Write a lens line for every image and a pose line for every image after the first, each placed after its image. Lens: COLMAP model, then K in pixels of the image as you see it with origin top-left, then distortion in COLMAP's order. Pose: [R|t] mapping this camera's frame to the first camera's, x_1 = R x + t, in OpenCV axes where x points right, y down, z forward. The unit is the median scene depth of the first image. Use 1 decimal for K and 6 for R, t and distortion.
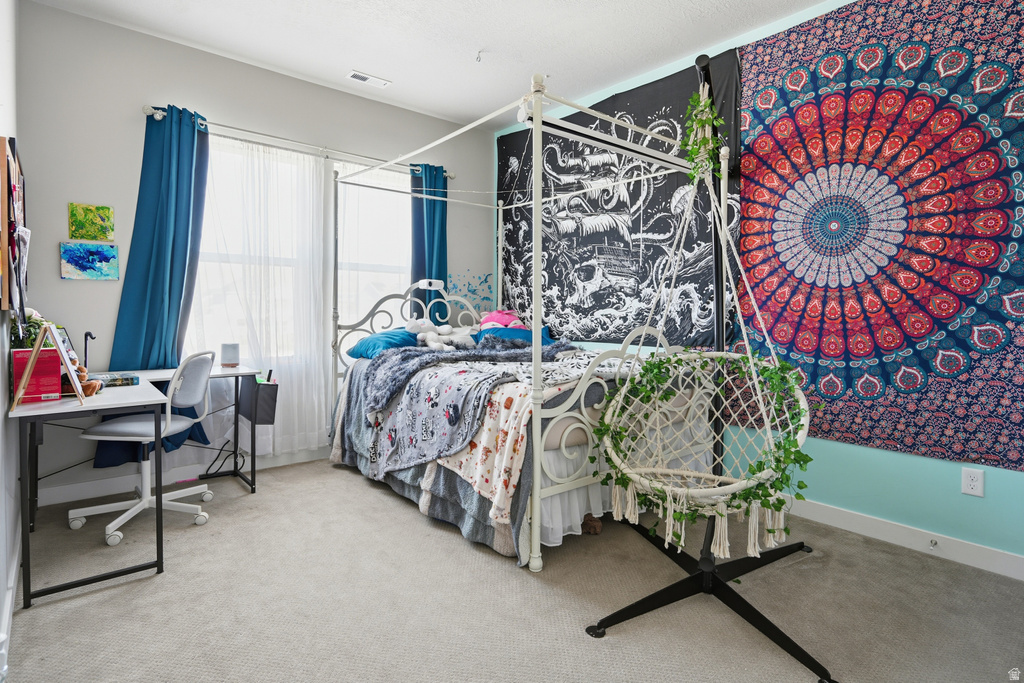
lens RADIAL K [[538.8, 0, 512.4], [0, 538.8, 327.6], [0, 0, 1]] dist [-0.000822, -0.001157]
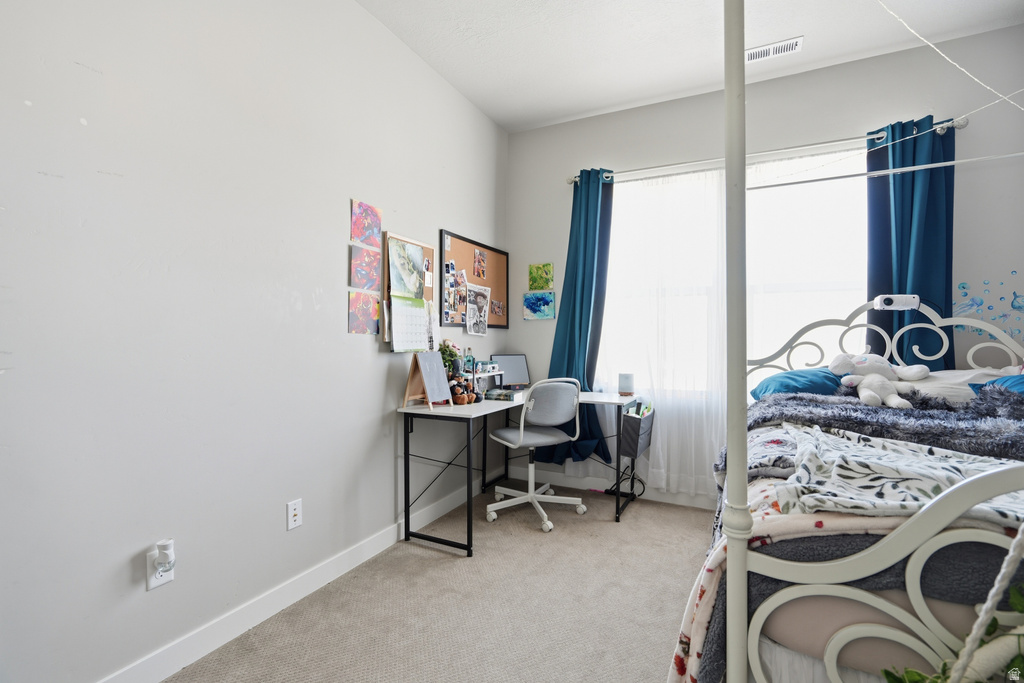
lens RADIAL K [[463.6, 0, 512.0], [0, 463.6, 341.5], [0, 0, 1]] dist [0.000063, 0.000164]
pose [[0.385756, -0.002706, -0.922597, 0.249288], [-0.029180, 0.999460, -0.015132, -0.013242], [0.922139, 0.032759, 0.385469, 0.468622]]
